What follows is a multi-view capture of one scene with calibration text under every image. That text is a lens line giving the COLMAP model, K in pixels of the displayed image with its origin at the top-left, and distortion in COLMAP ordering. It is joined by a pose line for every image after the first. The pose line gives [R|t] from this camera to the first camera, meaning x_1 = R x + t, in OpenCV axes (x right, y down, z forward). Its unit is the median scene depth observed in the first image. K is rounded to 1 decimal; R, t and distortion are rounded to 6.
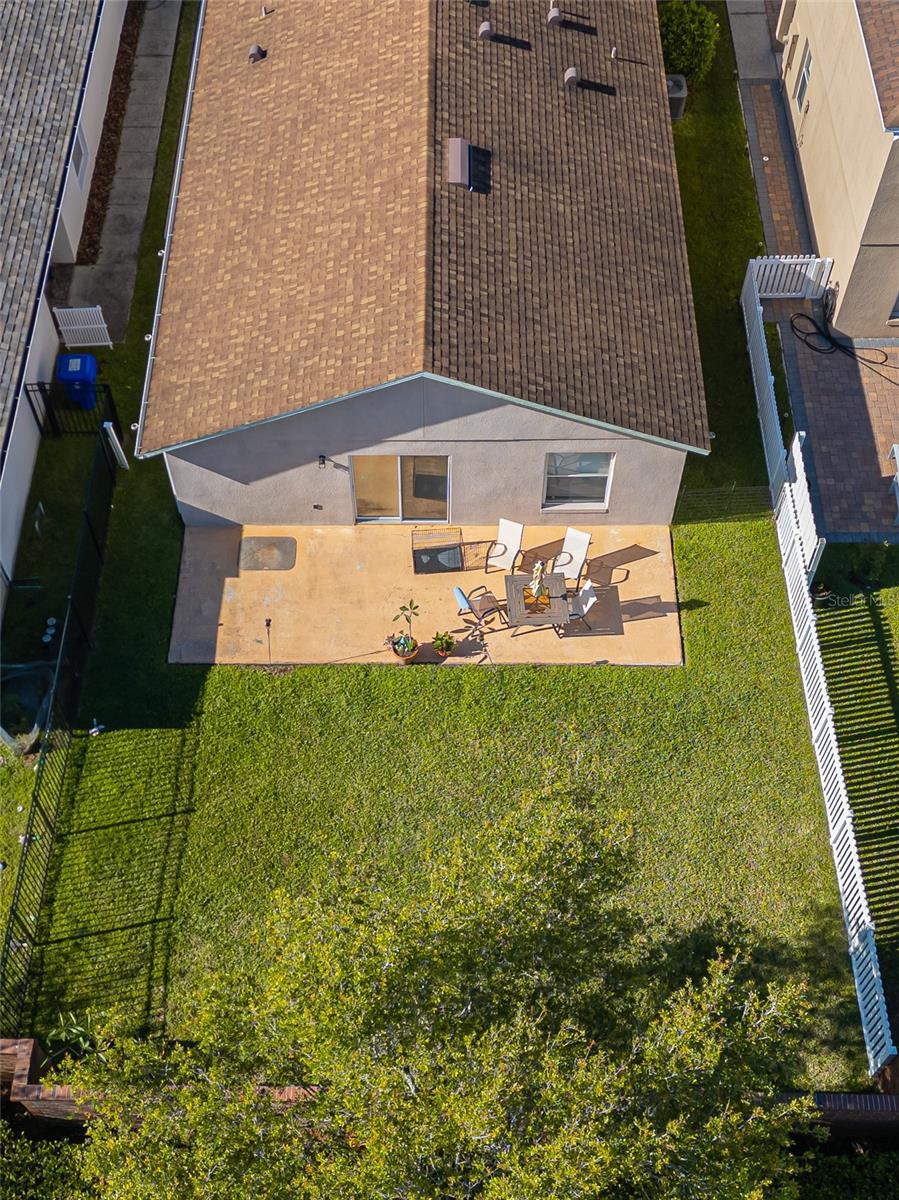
lens RADIAL K [[1379.7, 0, 423.9], [0, 1379.7, 615.1], [0, 0, 1]] dist [0.156523, -0.400767]
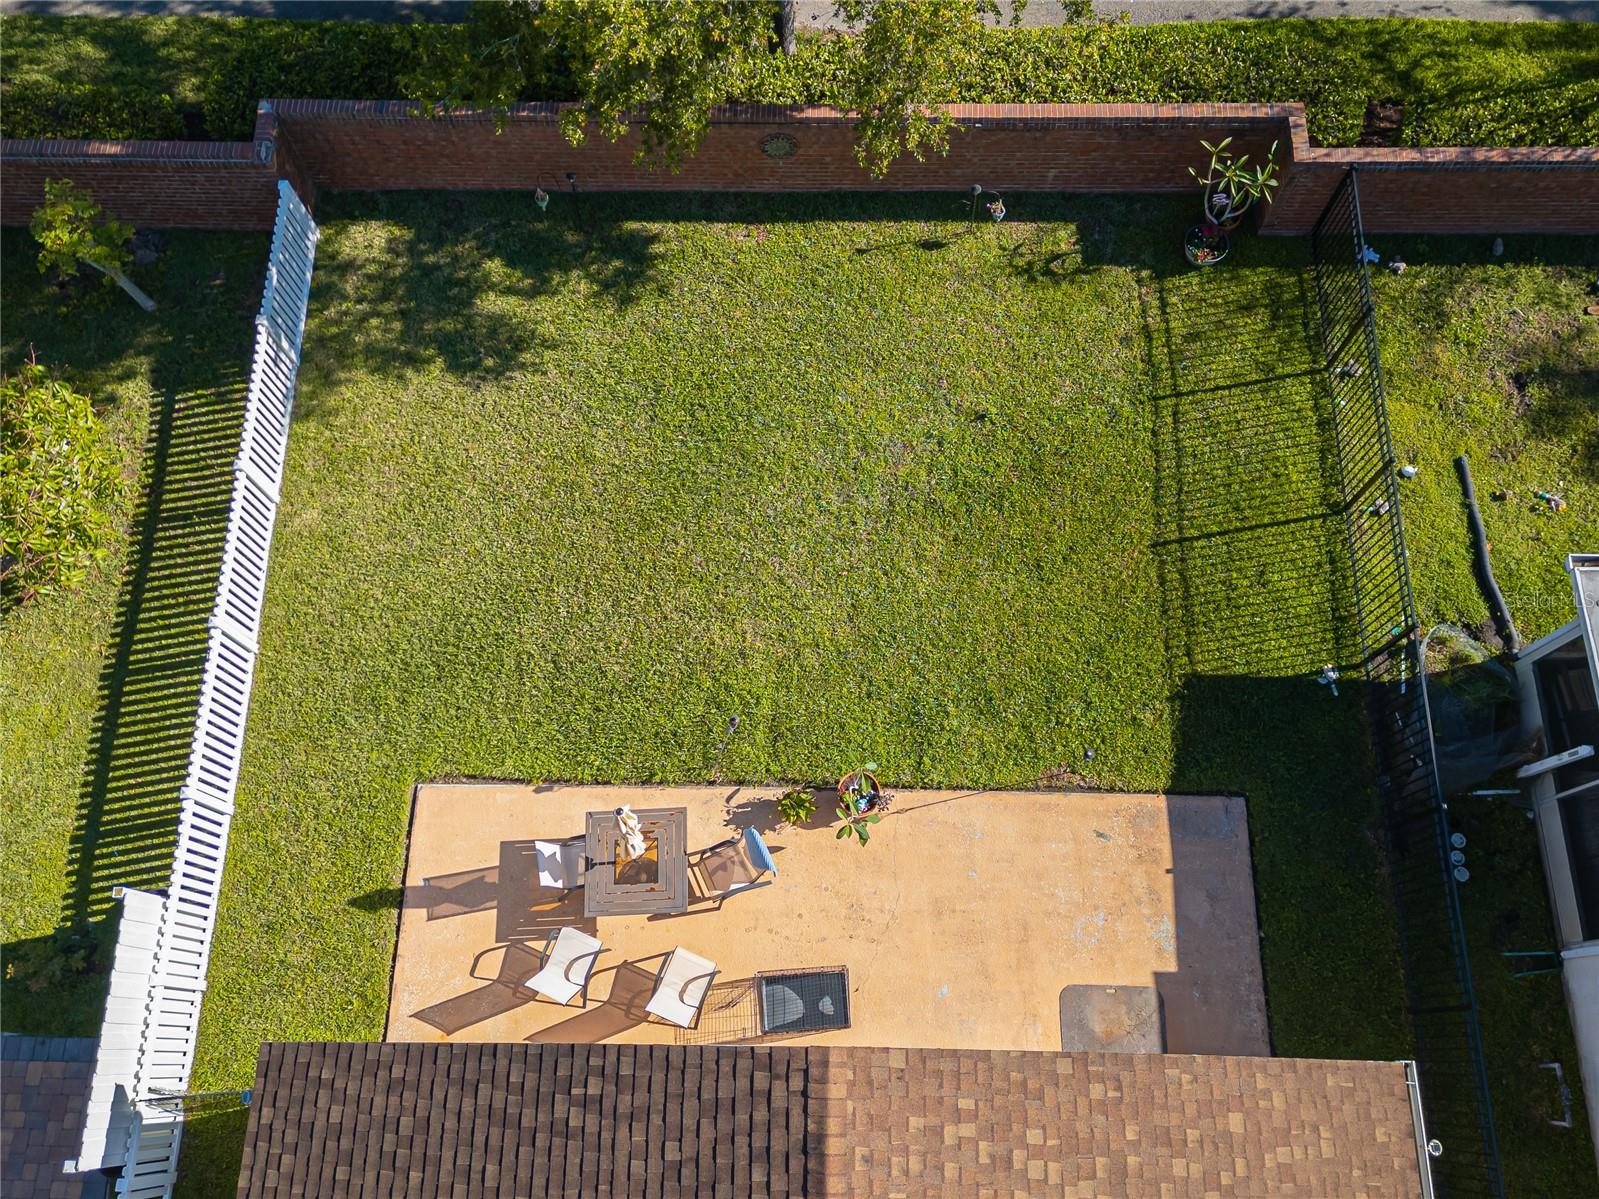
lens RADIAL K [[1389.3, 0, 787.5], [0, 1389.3, 531.5], [0, 0, 1]] dist [0.046132, -0.009376]
pose [[-0.999440, 0.005286, 0.033040, -0.002968], [0.023331, -0.597717, 0.801368, -0.391435], [0.023984, 0.801690, 0.597259, 0.520756]]
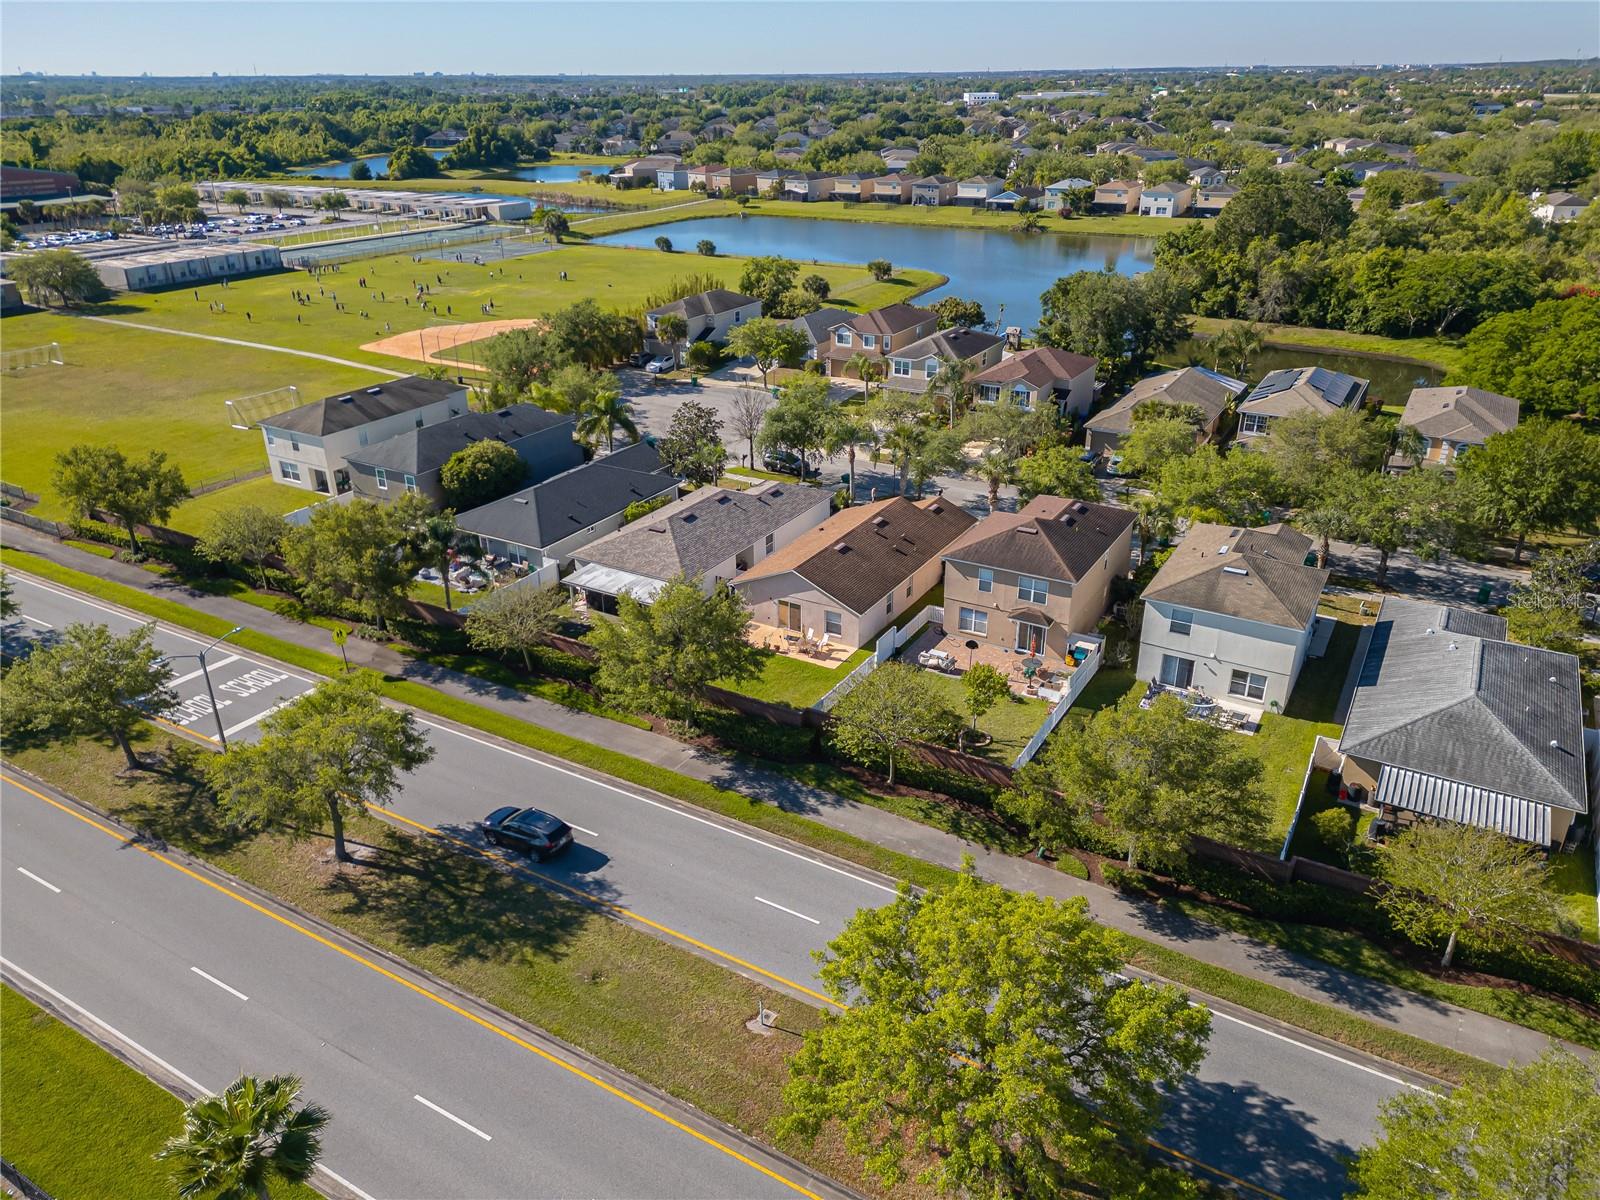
lens RADIAL K [[1104.1, 0, 800.0], [0, 1104.1, 590.3], [0, 0, 1]] dist [0.052502, -0.049977]
pose [[0.869021, 0.215615, -0.445323, 1.249623], [-0.421110, 0.794832, -0.436931, 1.079592], [0.259748, 0.567233, 0.781523, -1.229428]]
